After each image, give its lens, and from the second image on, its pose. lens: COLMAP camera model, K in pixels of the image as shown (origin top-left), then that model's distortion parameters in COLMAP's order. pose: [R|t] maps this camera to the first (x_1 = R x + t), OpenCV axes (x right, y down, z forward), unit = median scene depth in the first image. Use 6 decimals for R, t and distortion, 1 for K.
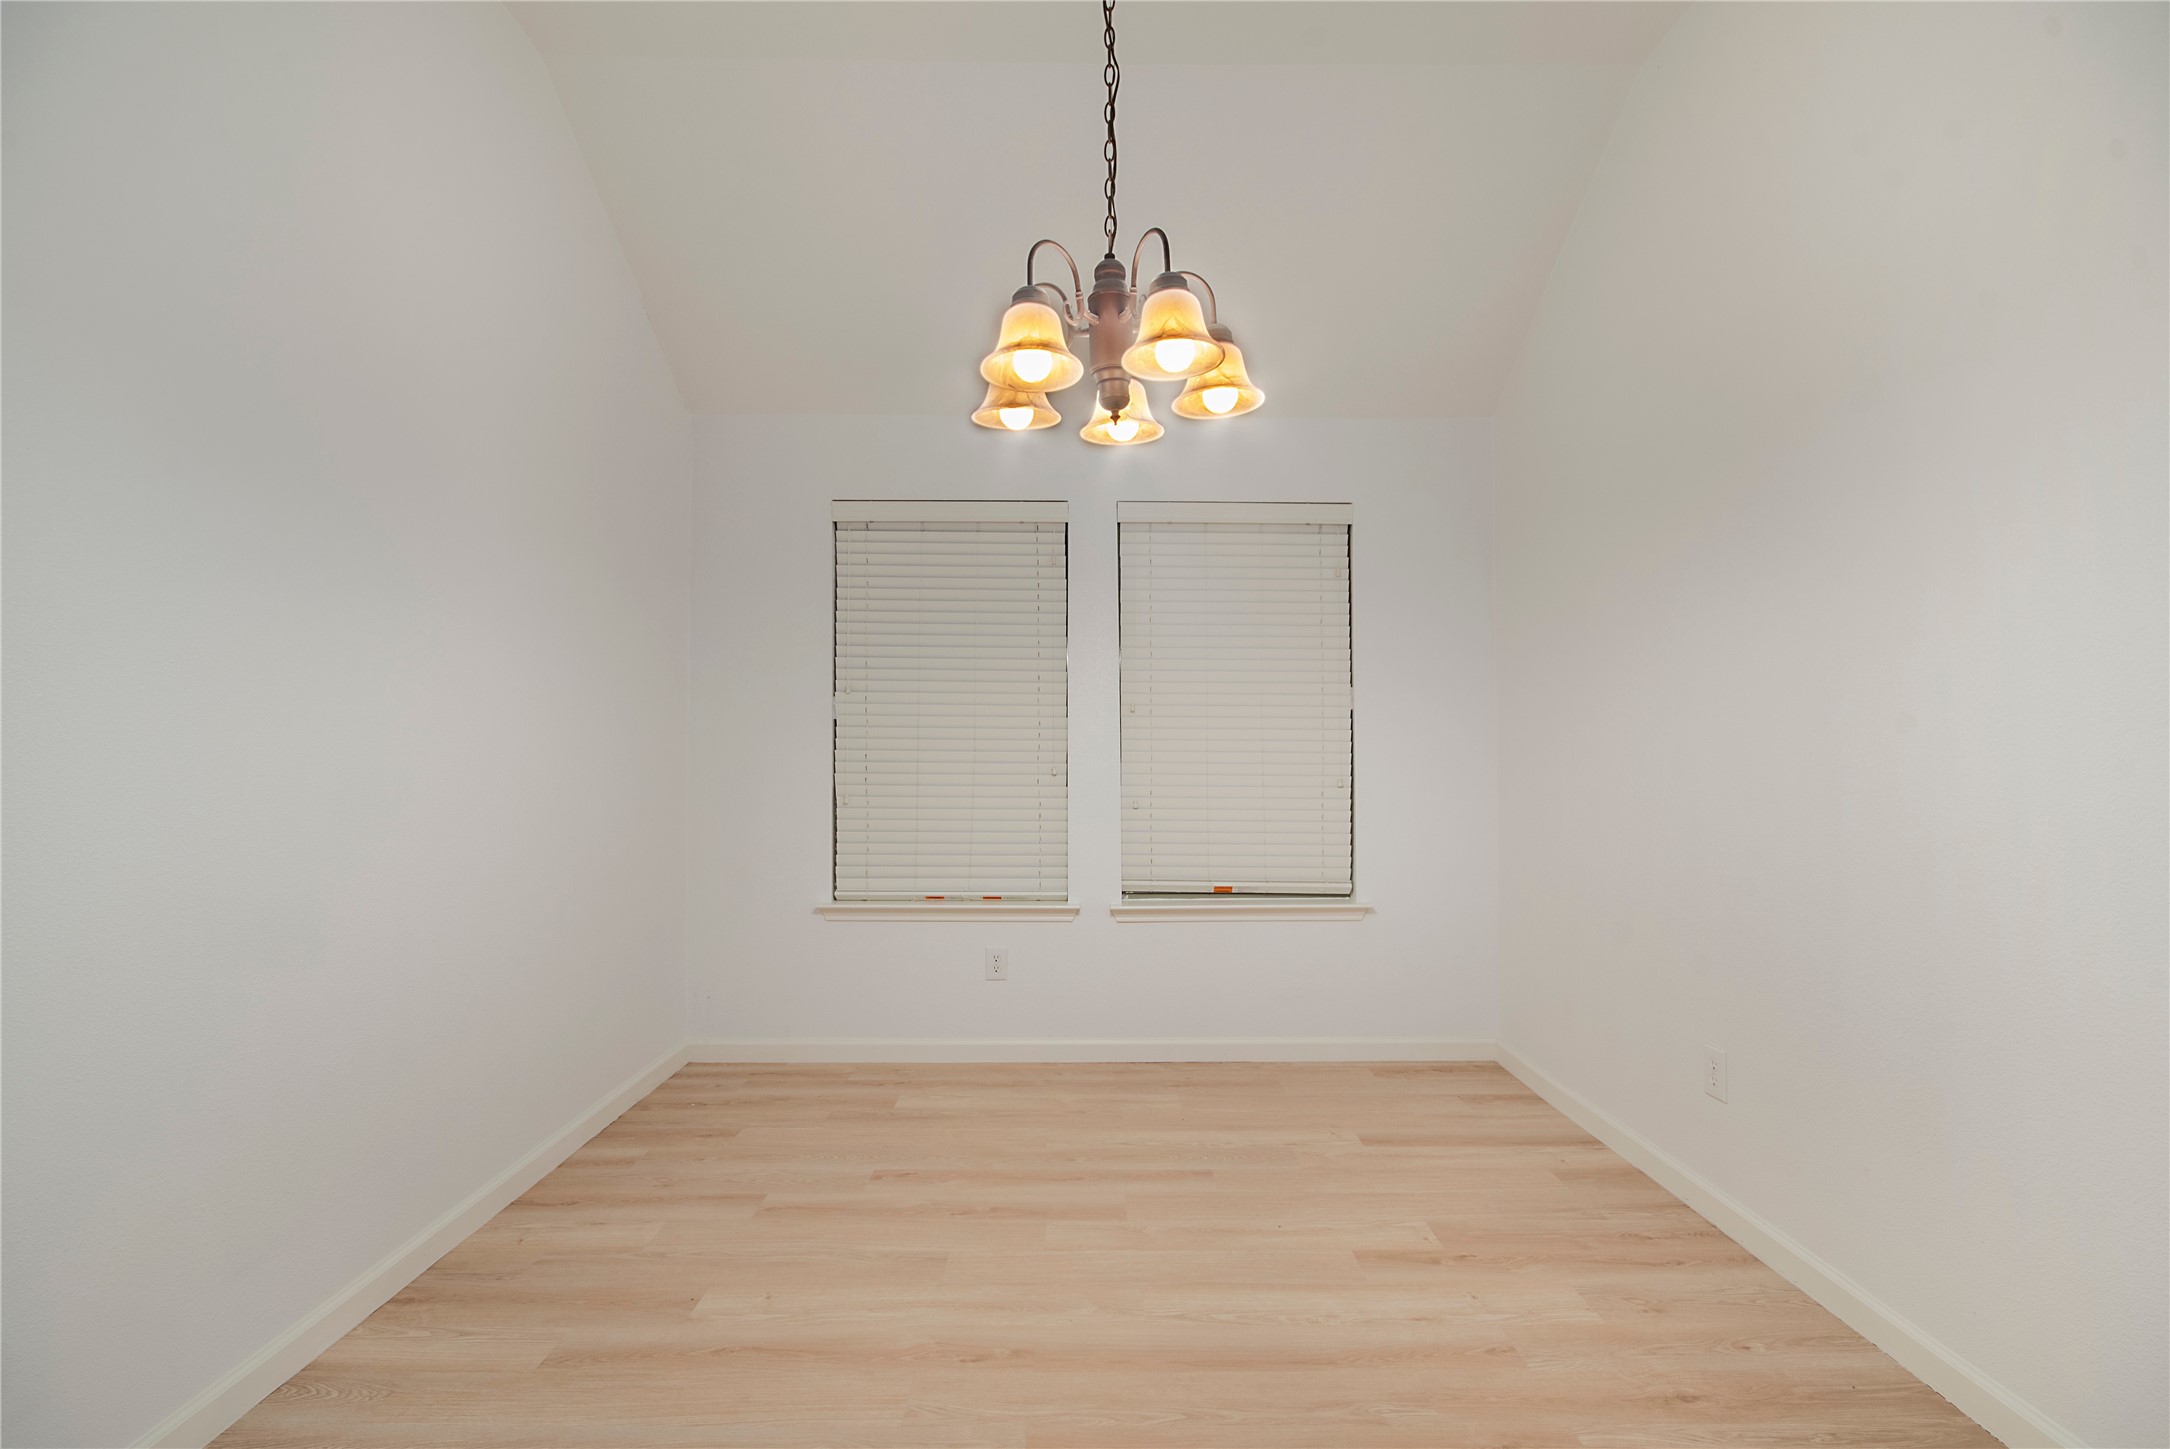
lens RADIAL K [[982.1, 0, 1083.3], [0, 982.1, 753.9], [0, 0, 1]] dist [-0.000104, 0.000244]
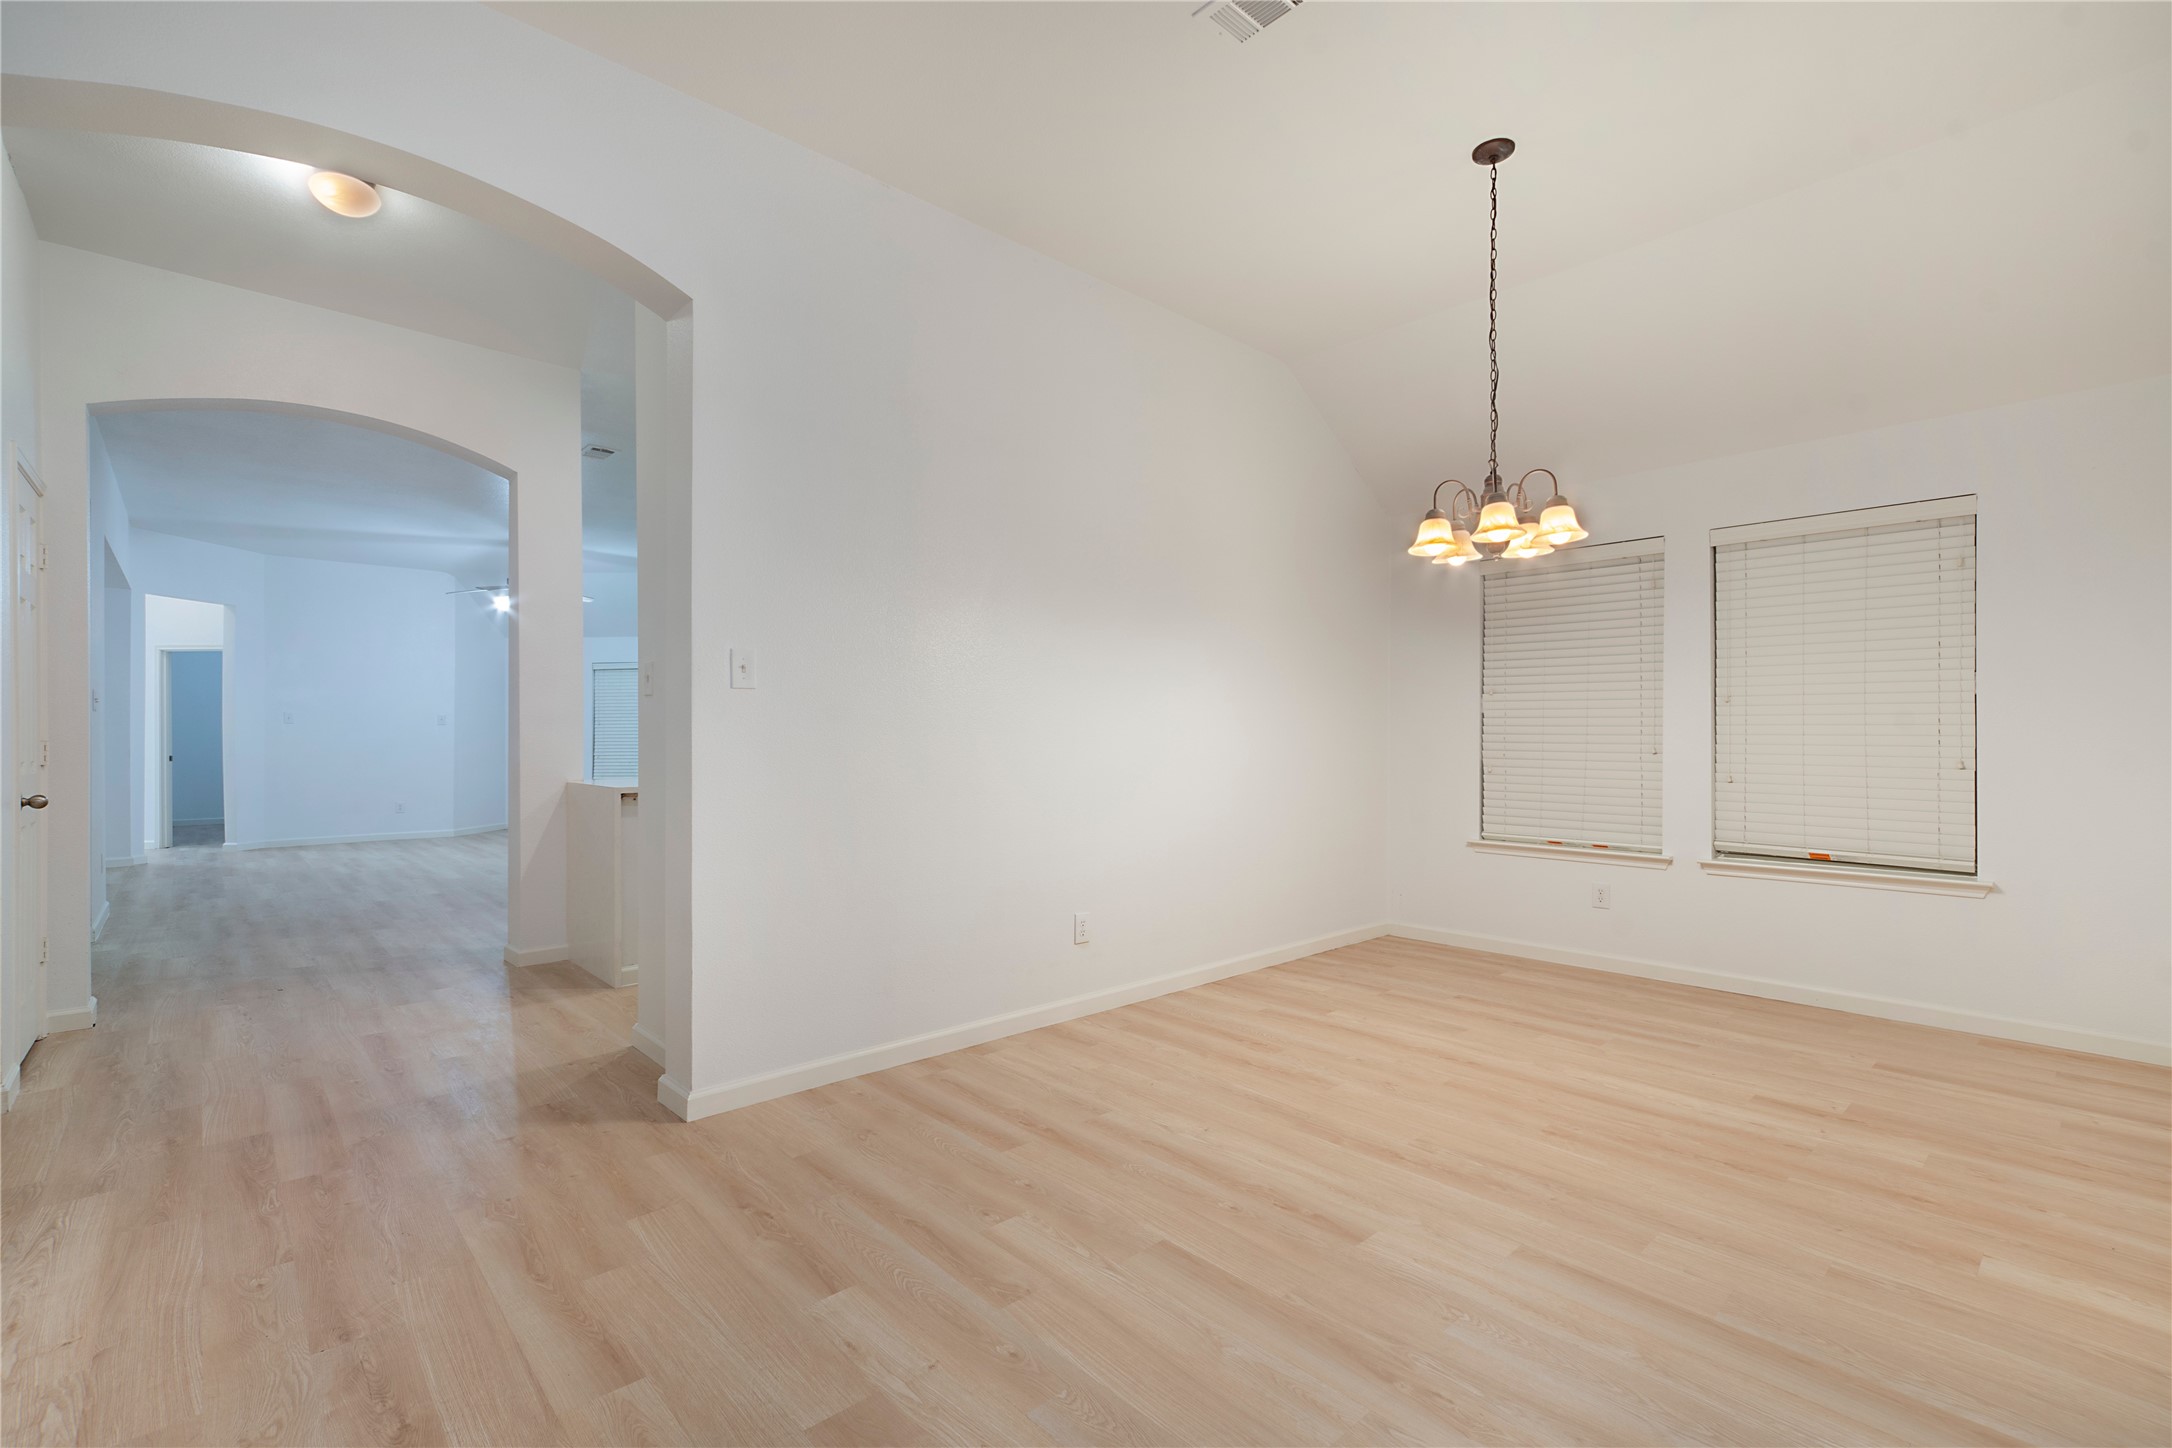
lens RADIAL K [[977.9, 0, 1077.7], [0, 977.9, 732.7], [0, 0, 1]] dist [0.009284, 0.000131]
pose [[0.666892, -0.003488, -0.745147, 0.424084], [-0.001595, 0.999980, -0.006108, 0.003441], [0.745153, 0.005262, 0.666873, -0.403529]]
